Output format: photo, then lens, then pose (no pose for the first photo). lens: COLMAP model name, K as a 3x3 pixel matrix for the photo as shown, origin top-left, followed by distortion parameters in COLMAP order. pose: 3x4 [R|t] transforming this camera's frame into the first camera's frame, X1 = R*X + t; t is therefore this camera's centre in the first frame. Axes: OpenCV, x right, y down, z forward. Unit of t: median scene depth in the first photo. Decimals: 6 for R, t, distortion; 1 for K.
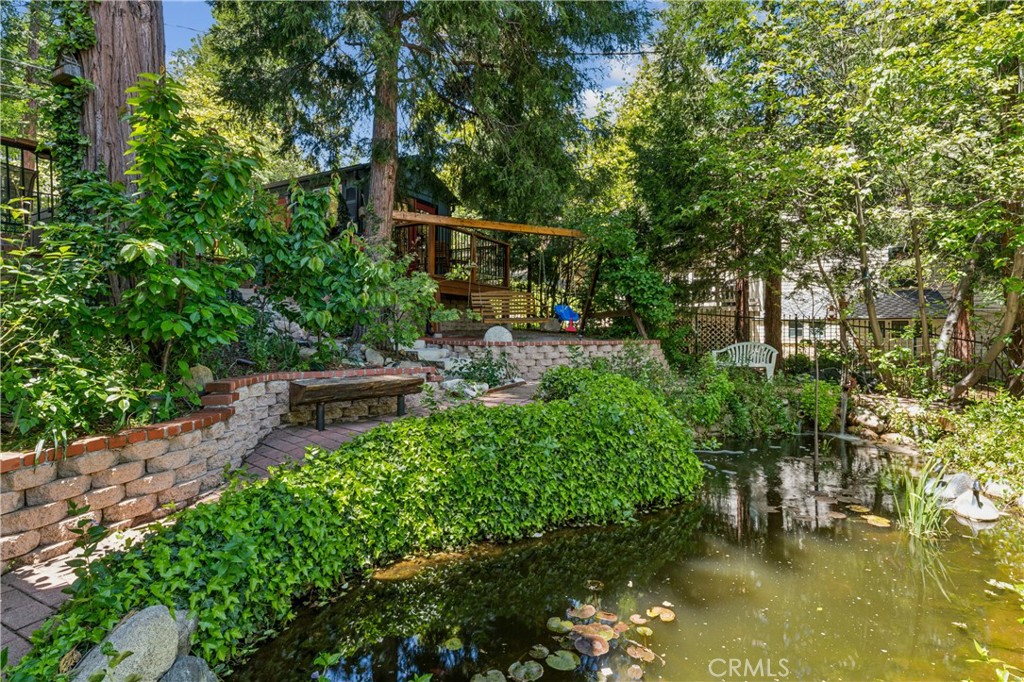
lens RADIAL K [[506.5, 0, 511.0], [0, 506.5, 343.3], [0, 0, 1]] dist [-0.001671, 0.001022]
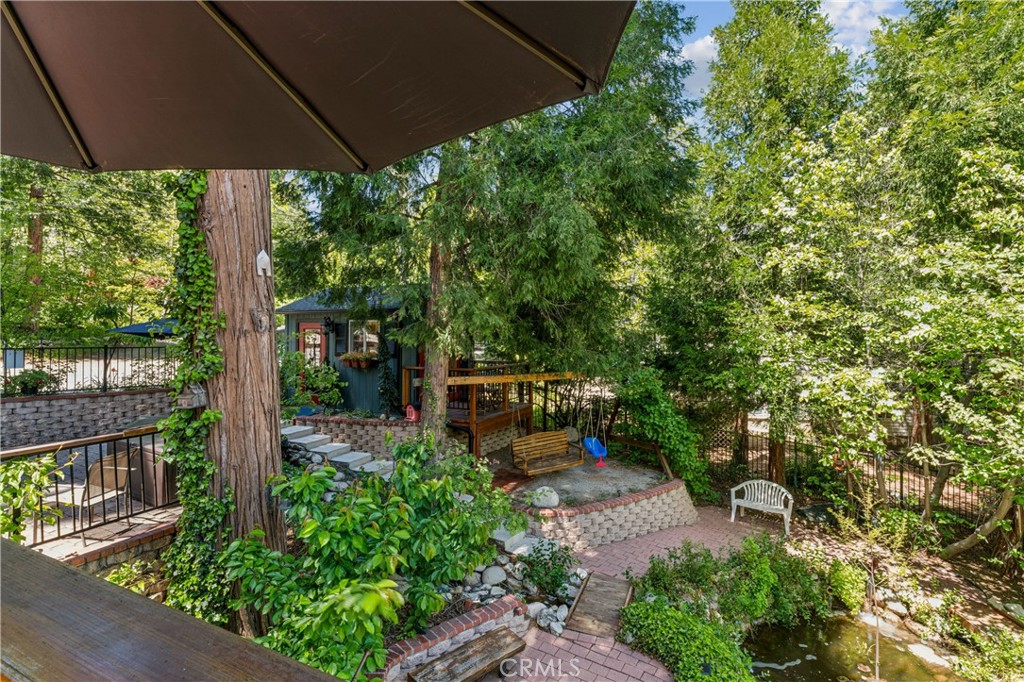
lens RADIAL K [[468.3, 0, 509.0], [0, 468.3, 338.4], [0, 0, 1]] dist [-0.004249, -0.001037]
pose [[0.997790, -0.001935, 0.066414, -0.169603], [0.001678, 0.999991, 0.003919, -0.355831], [-0.066421, -0.003799, 0.997784, 0.020170]]
